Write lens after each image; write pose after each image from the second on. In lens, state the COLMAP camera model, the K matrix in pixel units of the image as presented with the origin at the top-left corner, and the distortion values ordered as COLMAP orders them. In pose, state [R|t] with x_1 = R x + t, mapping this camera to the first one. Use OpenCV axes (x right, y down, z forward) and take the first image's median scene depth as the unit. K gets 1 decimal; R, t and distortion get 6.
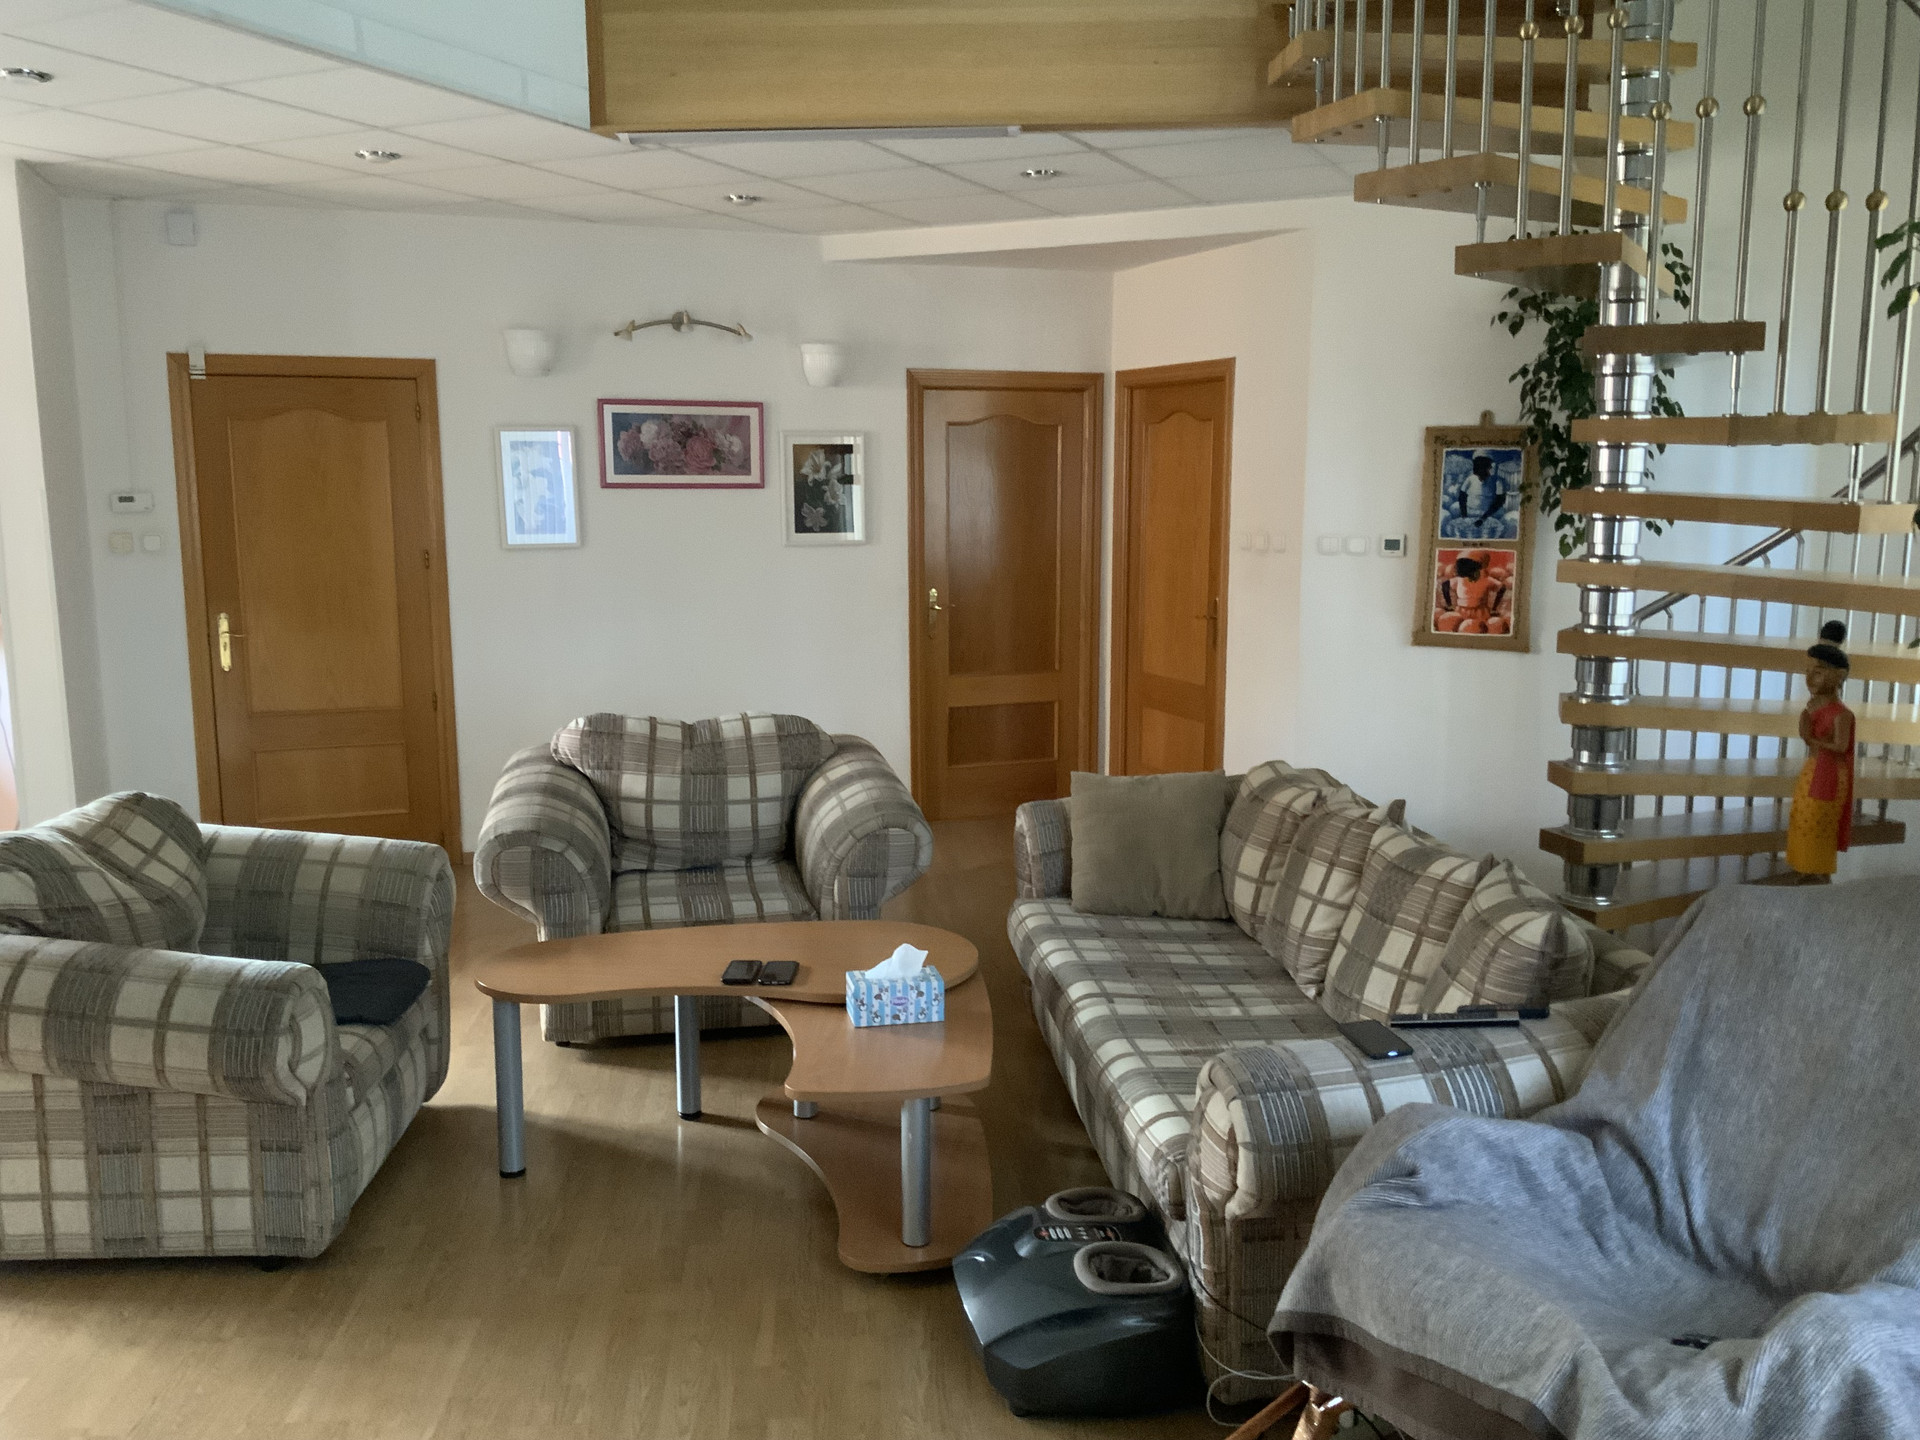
lens RADIAL K [[1623.3, 0, 967.1], [0, 1623.3, 722.1], [0, 0, 1]] dist [0.037446, -0.020712]
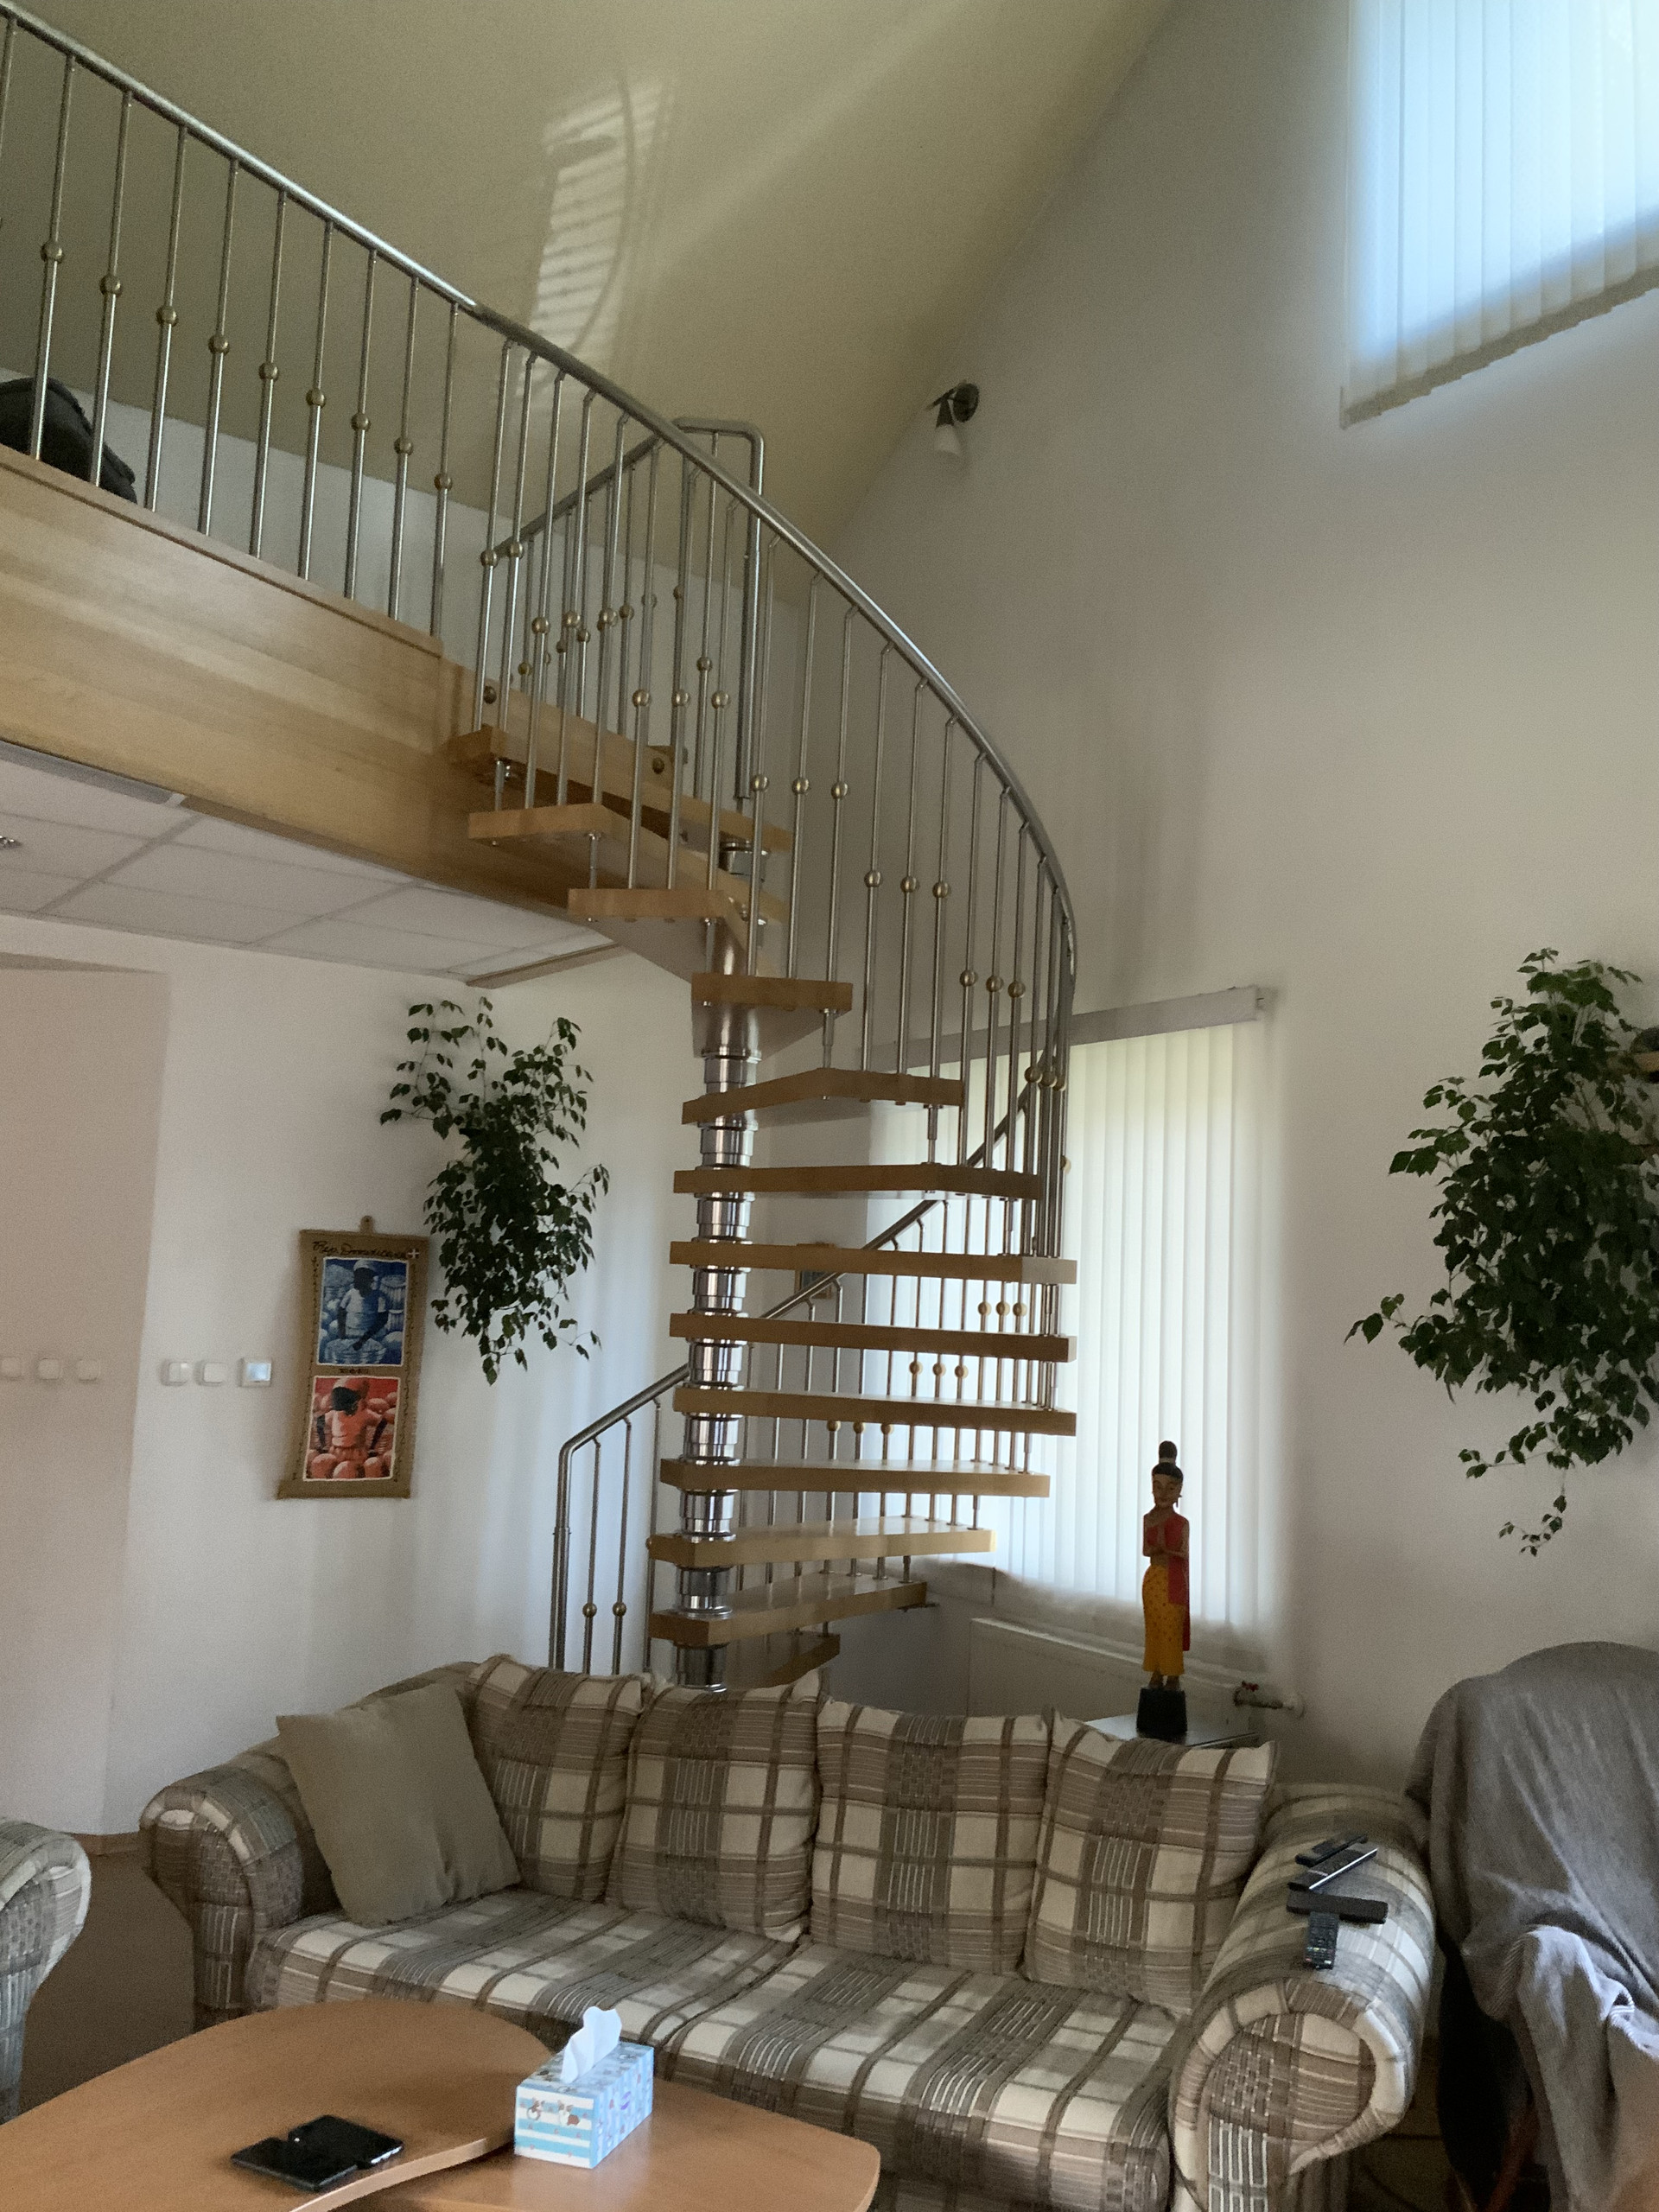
lens RADIAL K [[1870.1, 0, 834.5], [0, 1870.1, 1091.0], [0, 0, 1]] dist [0.037446, -0.020712]
pose [[0.486566, 0.119231, 0.865470, -0.426661], [0.095644, 0.977419, -0.188424, -0.043977], [-0.868393, 0.174458, 0.464175, 0.308417]]
